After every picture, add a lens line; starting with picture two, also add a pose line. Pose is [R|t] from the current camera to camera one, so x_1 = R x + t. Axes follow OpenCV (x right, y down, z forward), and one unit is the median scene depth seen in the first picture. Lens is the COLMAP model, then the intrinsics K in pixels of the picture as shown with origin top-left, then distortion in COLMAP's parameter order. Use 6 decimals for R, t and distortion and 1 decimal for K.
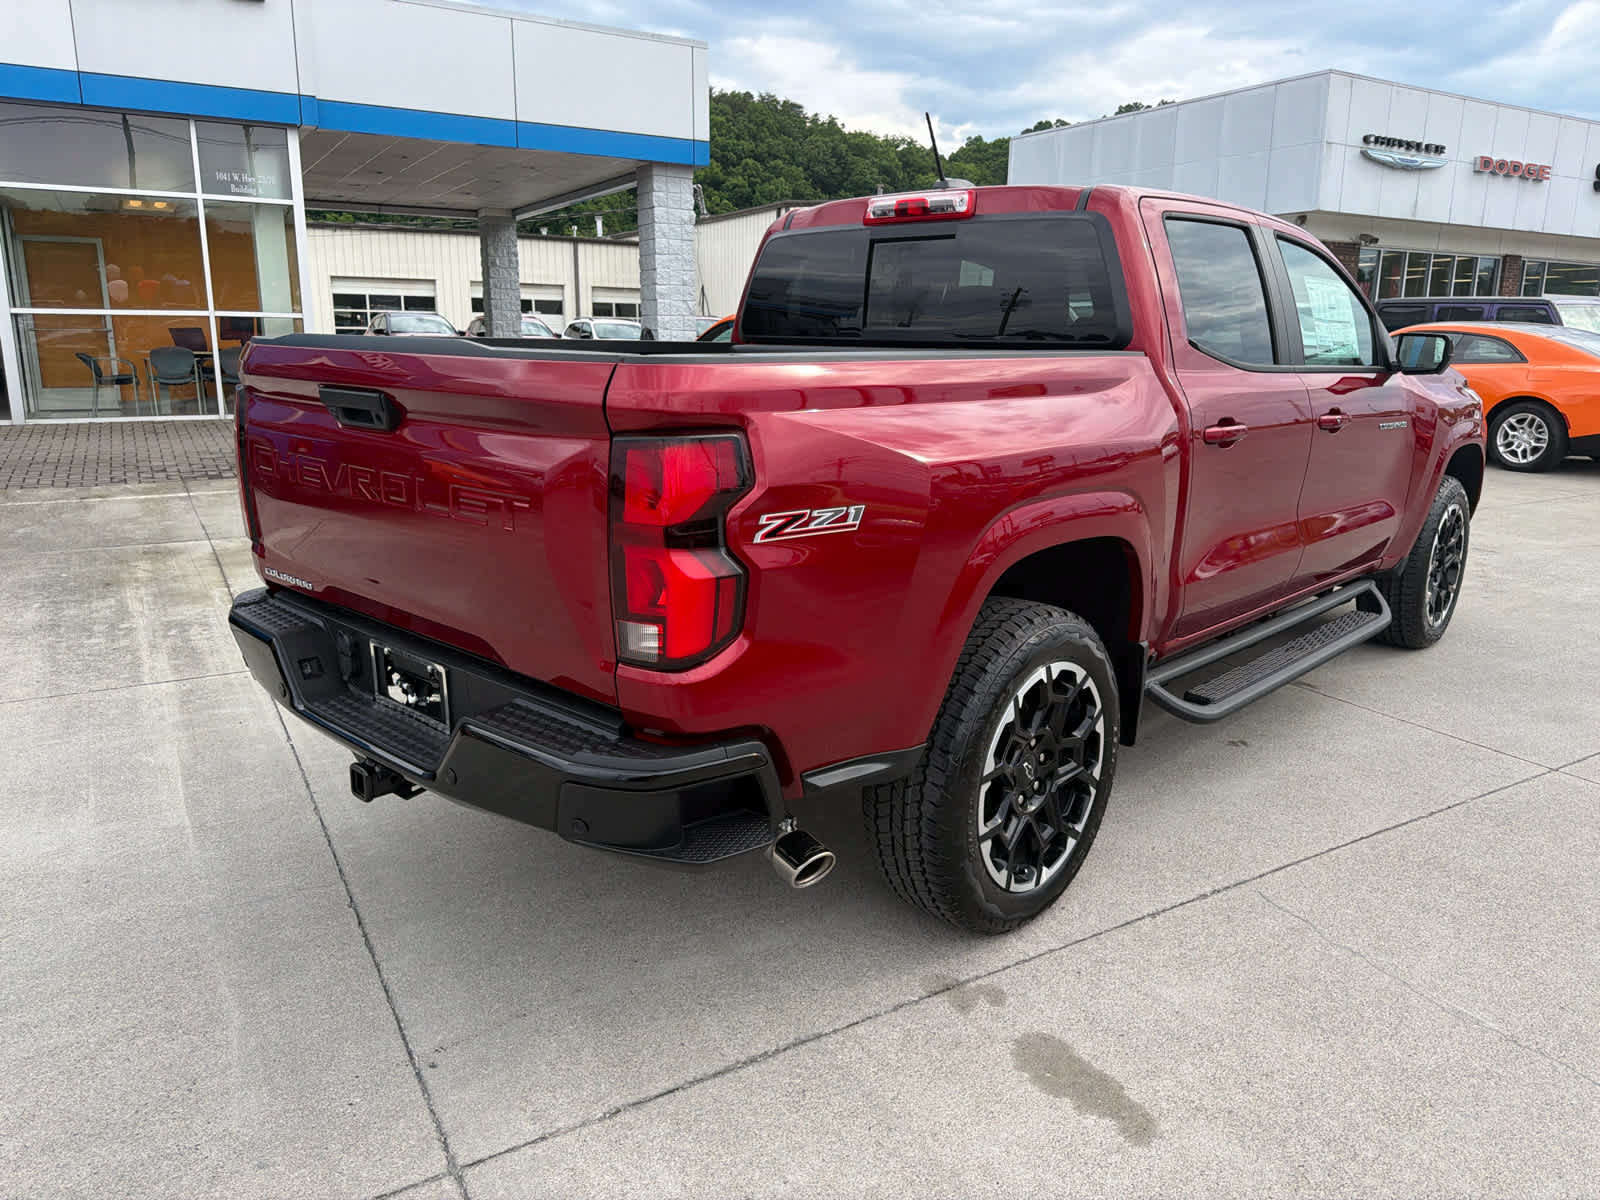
lens RADIAL K [[1134.2, 0, 815.9], [0, 1134.2, 596.5], [0, 0, 1]] dist [0.030617, -0.035177]
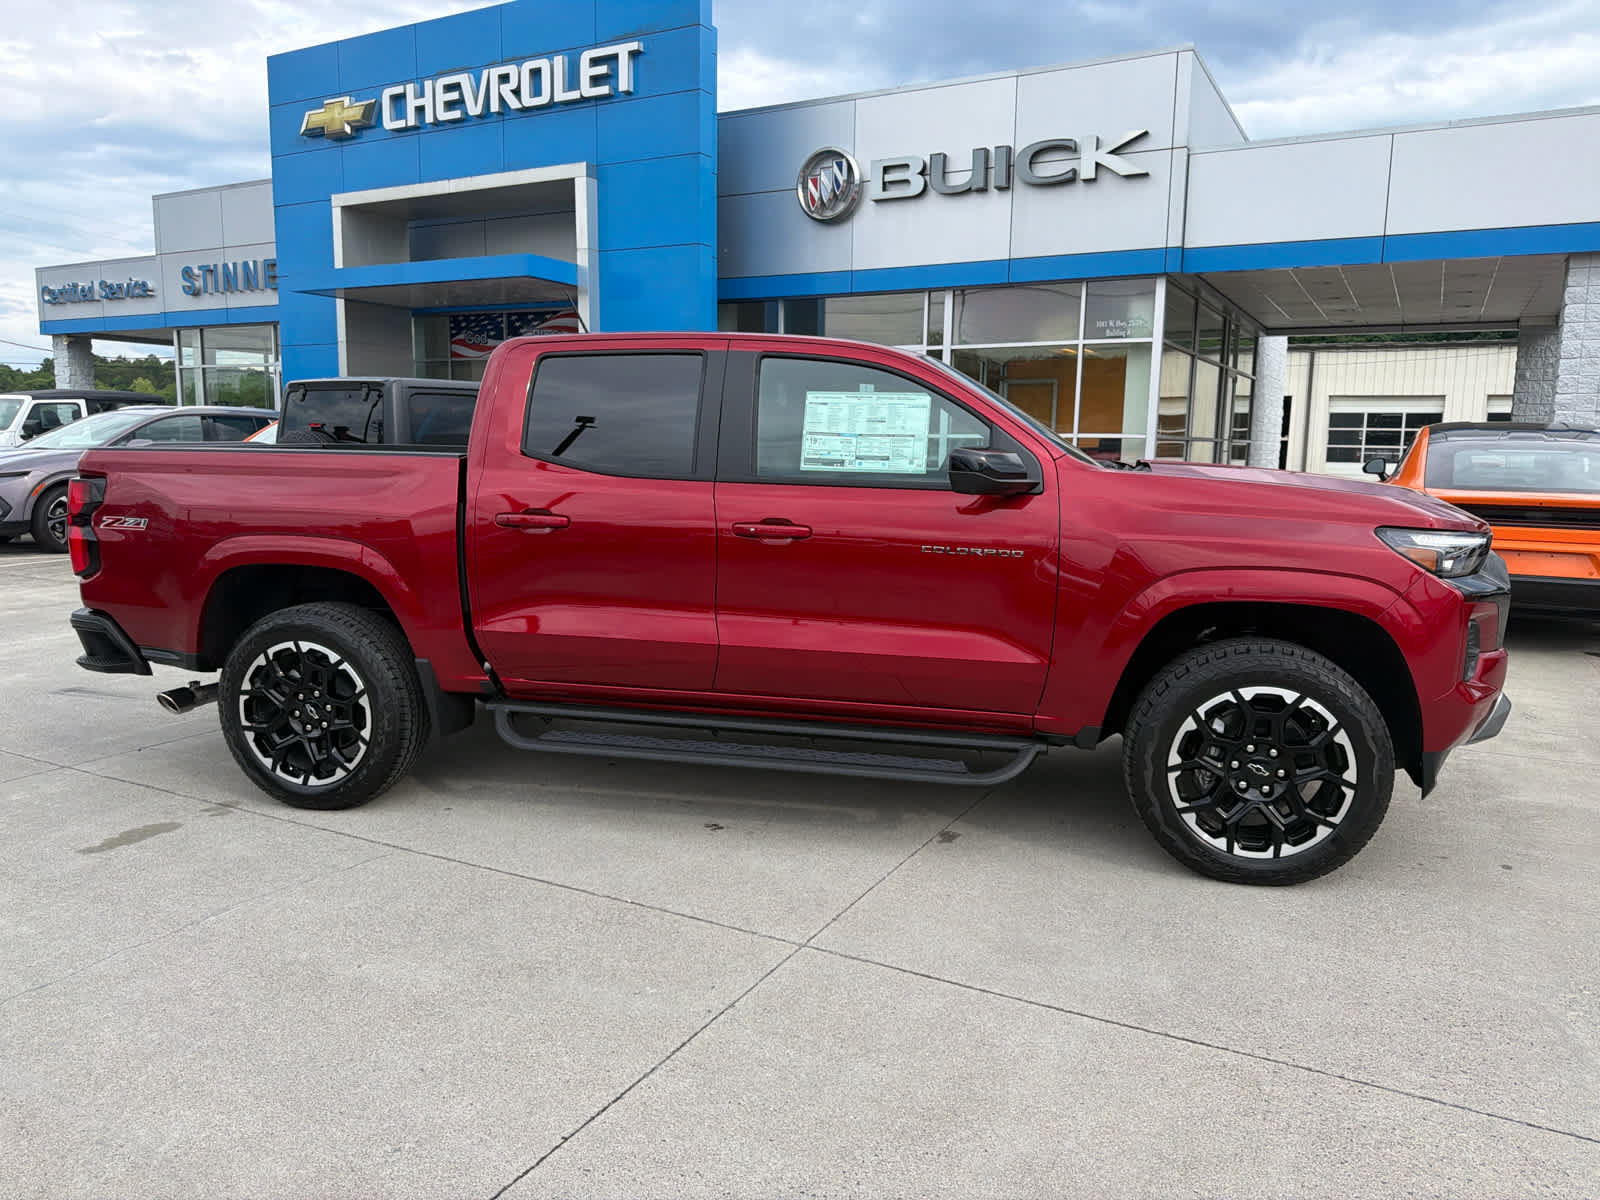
lens RADIAL K [[1134.2, 0, 795.3], [0, 1134.2, 599.3], [0, 0, 1]] dist [0.030617, -0.035177]
pose [[0.500844, 0.116180, -0.857705, 0.396382], [-0.200333, 0.979602, 0.015710, -0.034067], [0.842034, 0.163959, 0.513902, 0.151542]]
